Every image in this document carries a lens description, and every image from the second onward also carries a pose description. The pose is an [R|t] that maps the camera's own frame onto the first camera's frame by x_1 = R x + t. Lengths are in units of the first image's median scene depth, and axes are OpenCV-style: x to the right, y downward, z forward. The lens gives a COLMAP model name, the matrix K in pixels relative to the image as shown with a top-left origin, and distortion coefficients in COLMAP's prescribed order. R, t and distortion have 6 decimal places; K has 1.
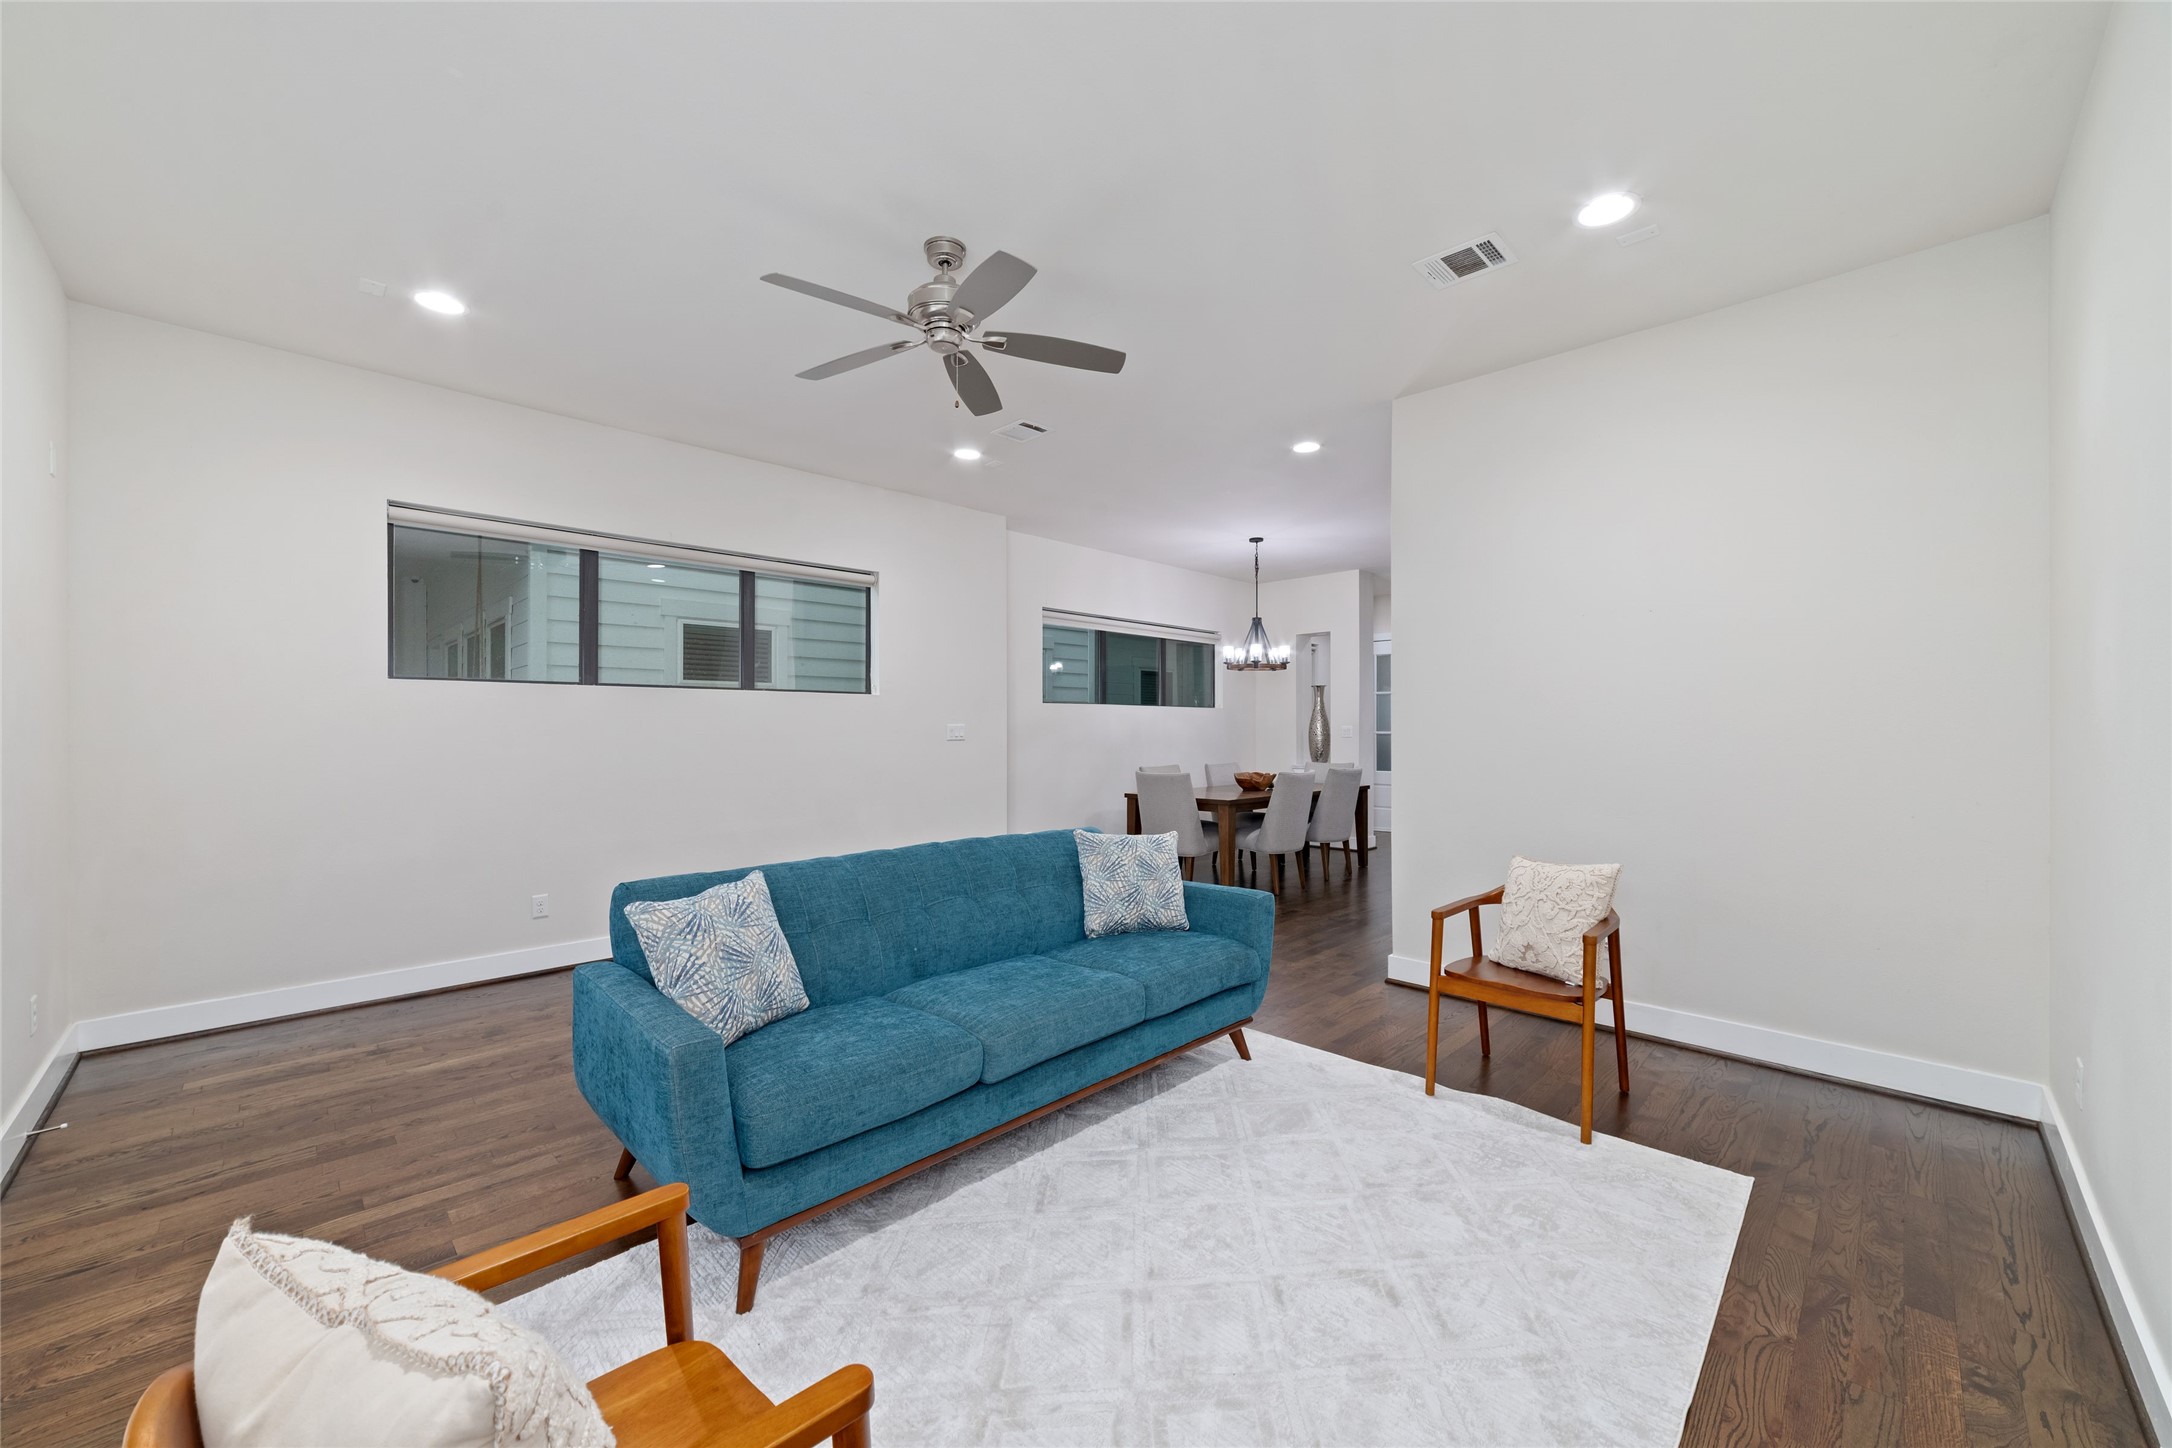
lens RADIAL K [[842.6, 0, 1089.3], [0, 842.6, 726.5], [0, 0, 1]] dist [-0.002508, -0.000069]
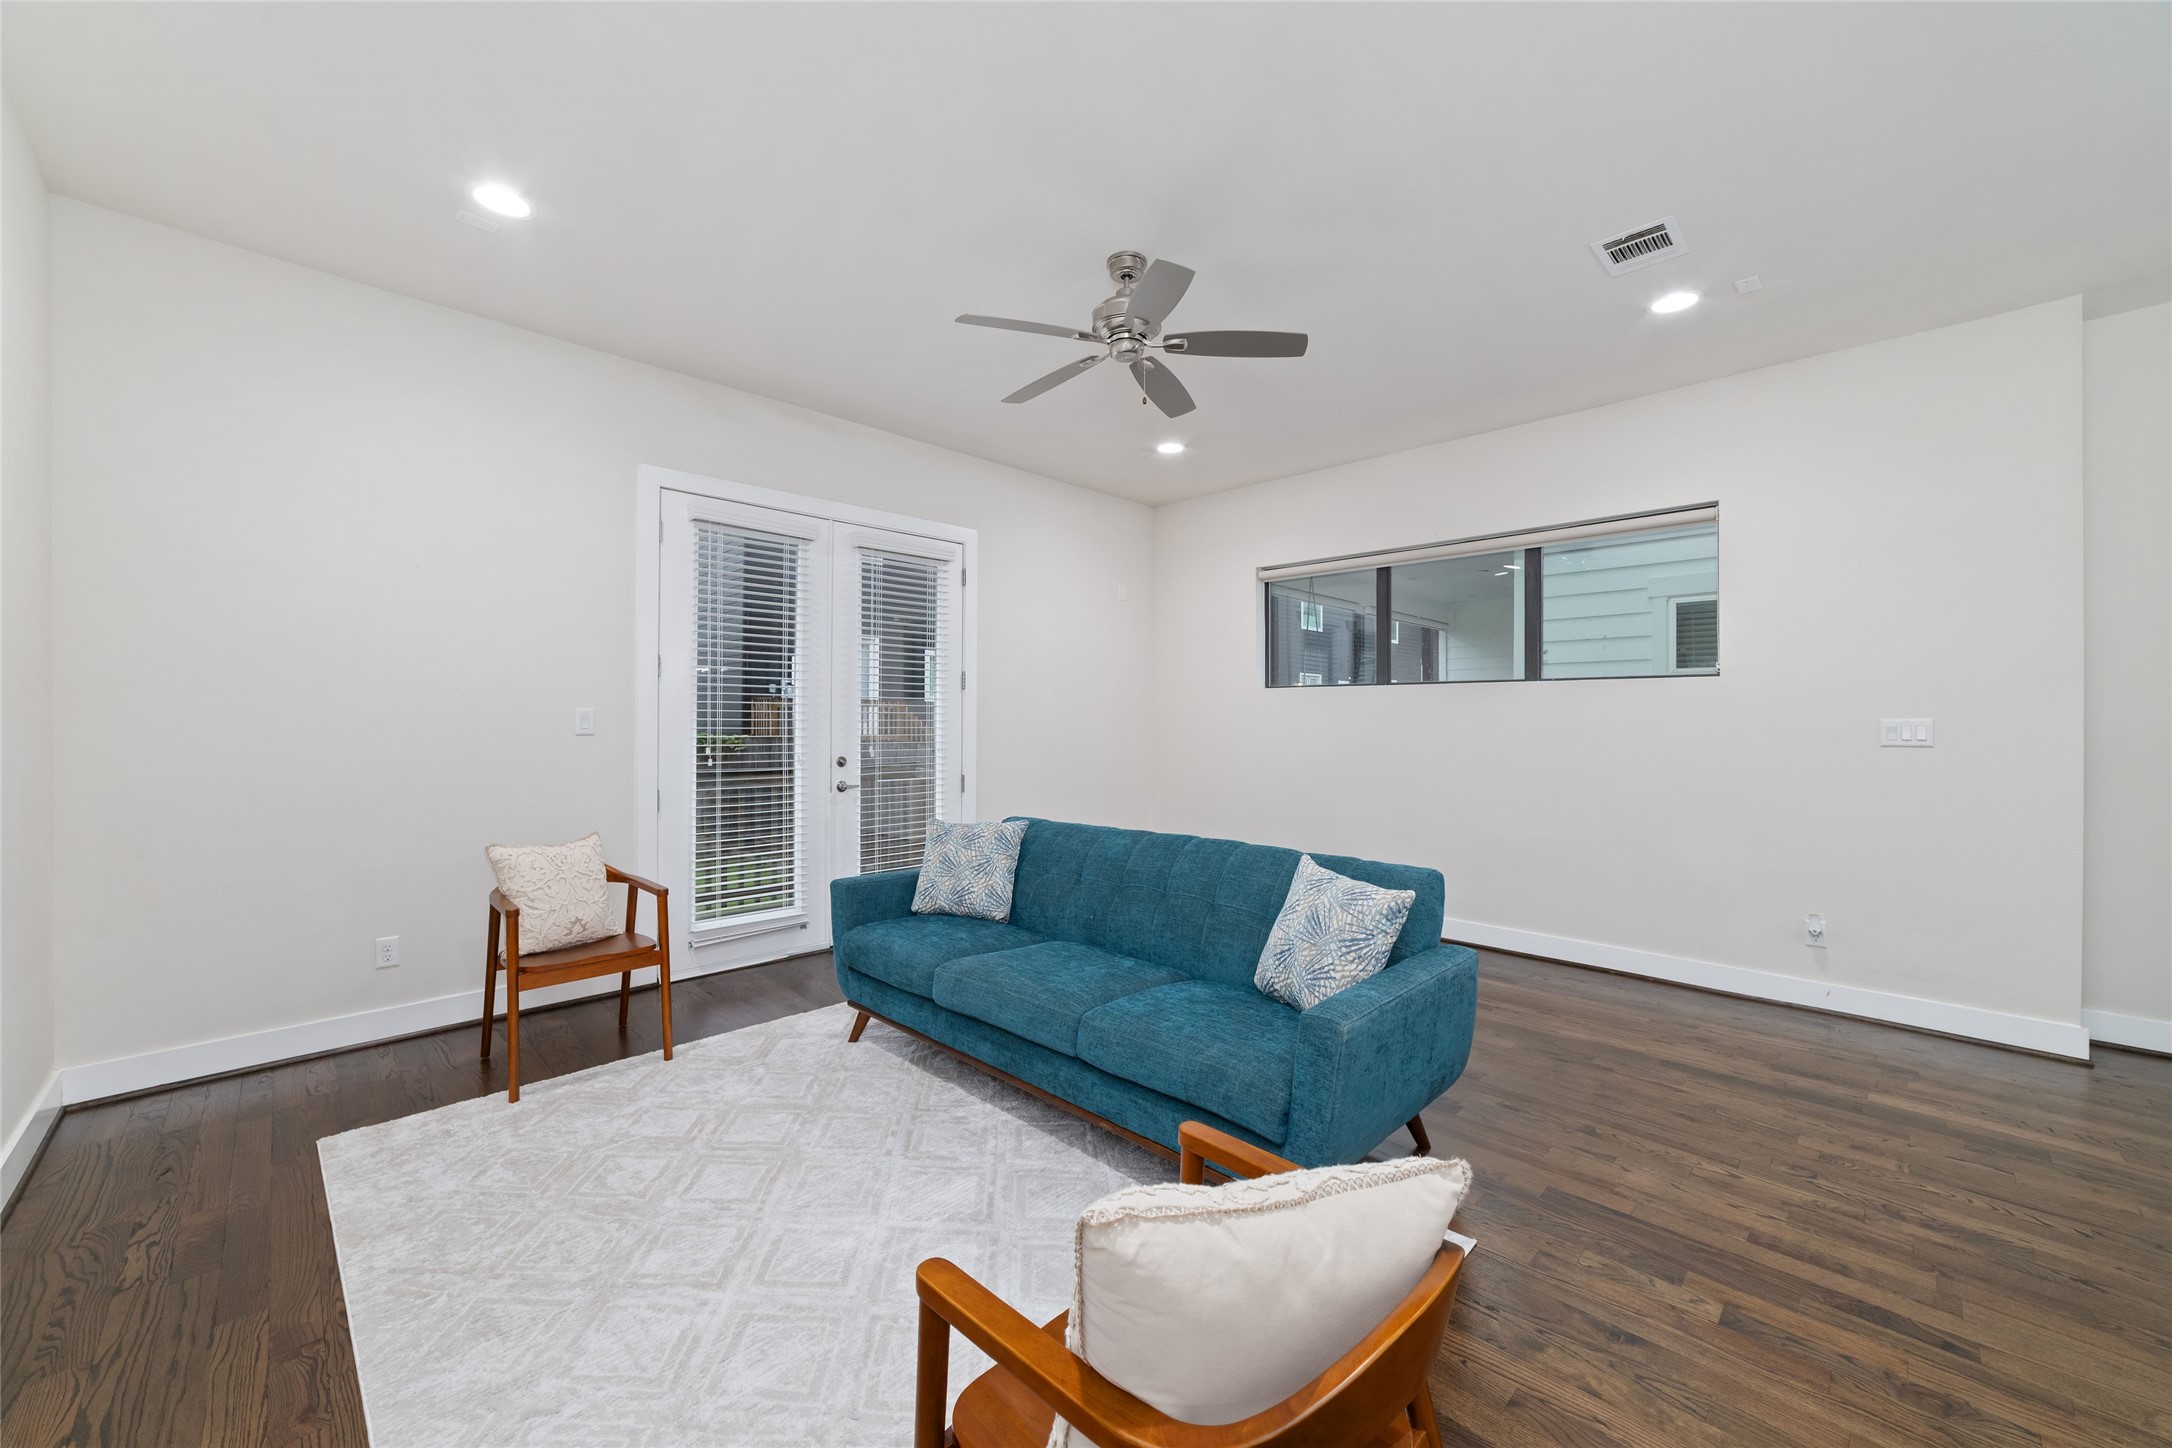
lens RADIAL K [[842.6, 0, 1089.3], [0, 842.6, 726.5], [0, 0, 1]] dist [-0.002508, -0.000069]
pose [[-0.007193, 0.006571, -0.999953, 0.869718], [-0.005754, 0.999962, 0.006613, 0.002944], [0.999958, 0.005802, -0.007154, 0.953900]]
